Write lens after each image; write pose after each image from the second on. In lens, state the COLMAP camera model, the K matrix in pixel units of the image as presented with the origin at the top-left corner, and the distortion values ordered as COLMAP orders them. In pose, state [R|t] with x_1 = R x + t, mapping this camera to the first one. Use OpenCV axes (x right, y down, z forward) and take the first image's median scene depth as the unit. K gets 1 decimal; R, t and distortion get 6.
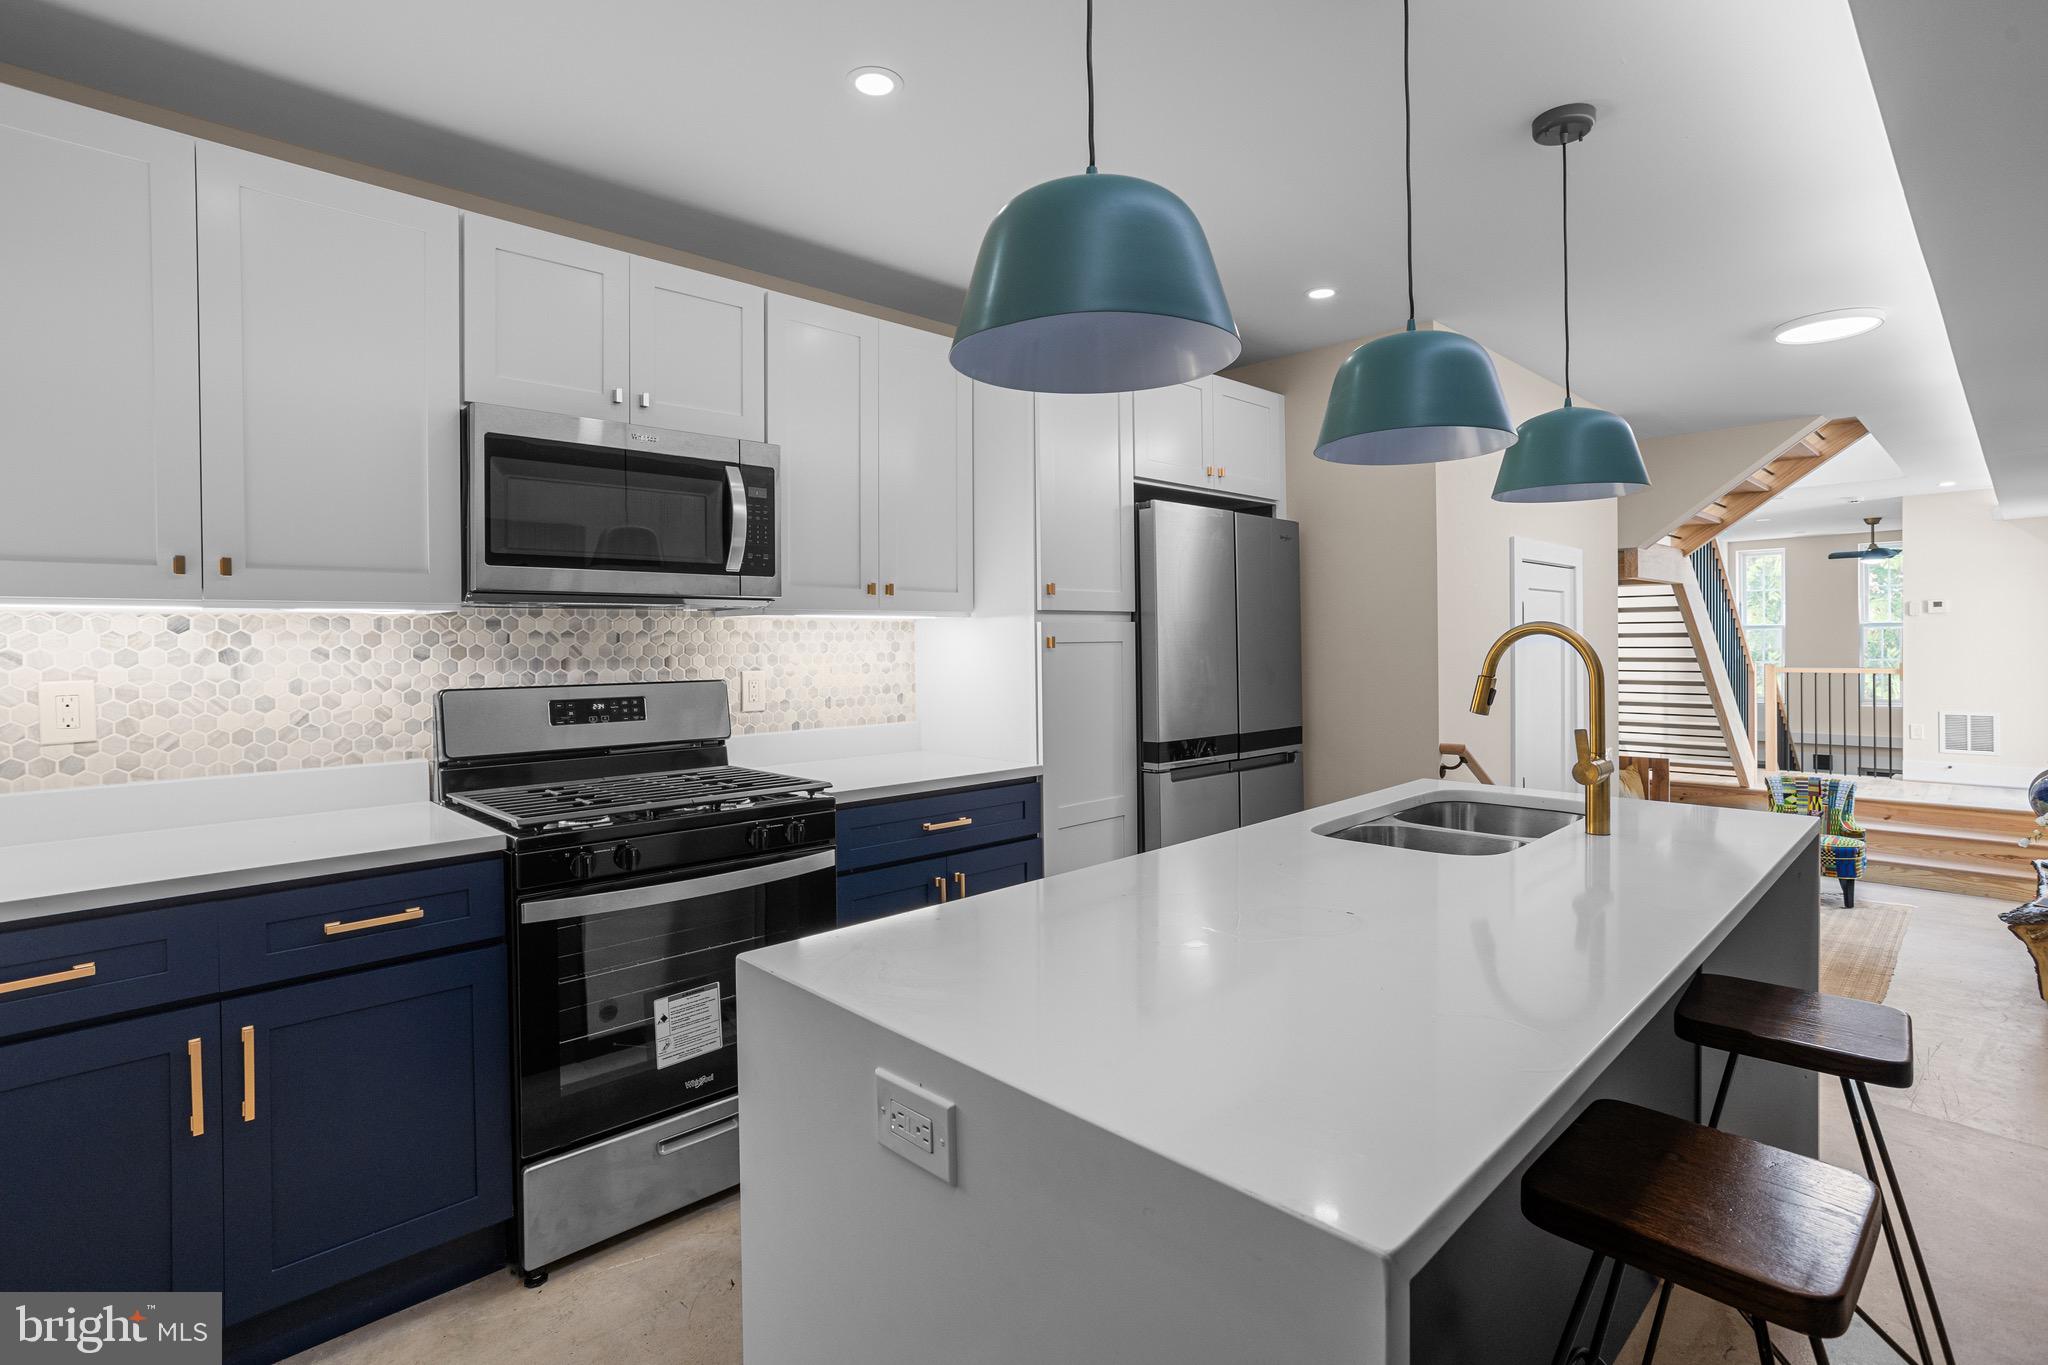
lens RADIAL K [[1015.0, 0, 1027.0], [0, 1015.0, 649.6], [0, 0, 1]] dist [-0.048071, 0.038509]
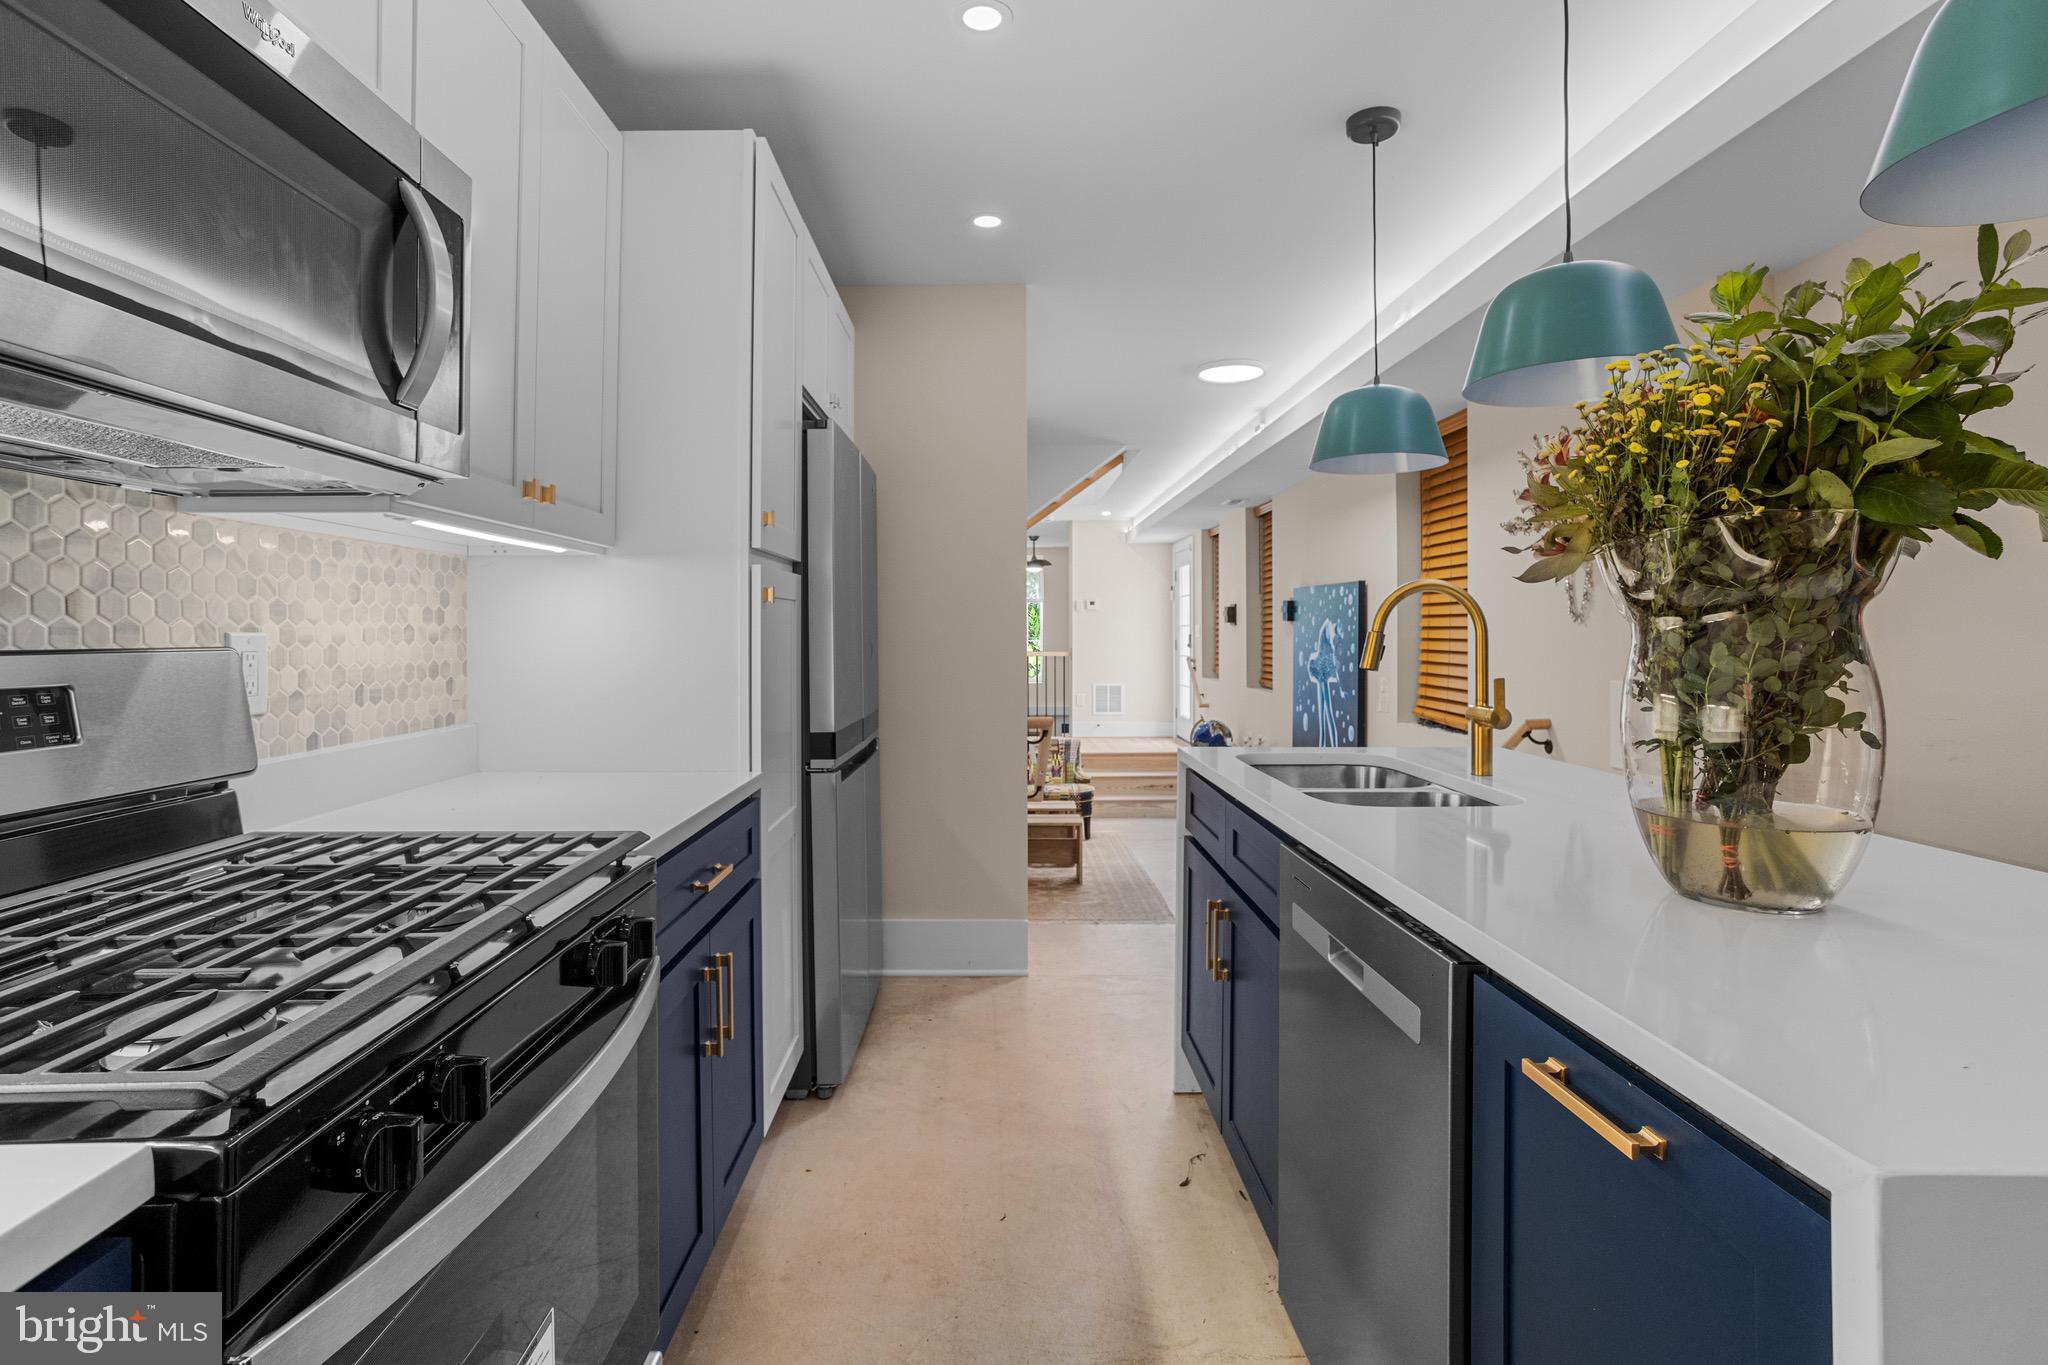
lens RADIAL K [[1007.4, 0, 1008.8], [0, 1007.4, 615.7], [0, 0, 1]] dist [-0.047254, 0.037024]
pose [[0.696263, 0.020725, 0.717487, -0.255356], [-0.000087, 0.999586, -0.028789, 0.019067], [-0.717787, 0.019982, 0.695976, 0.289313]]
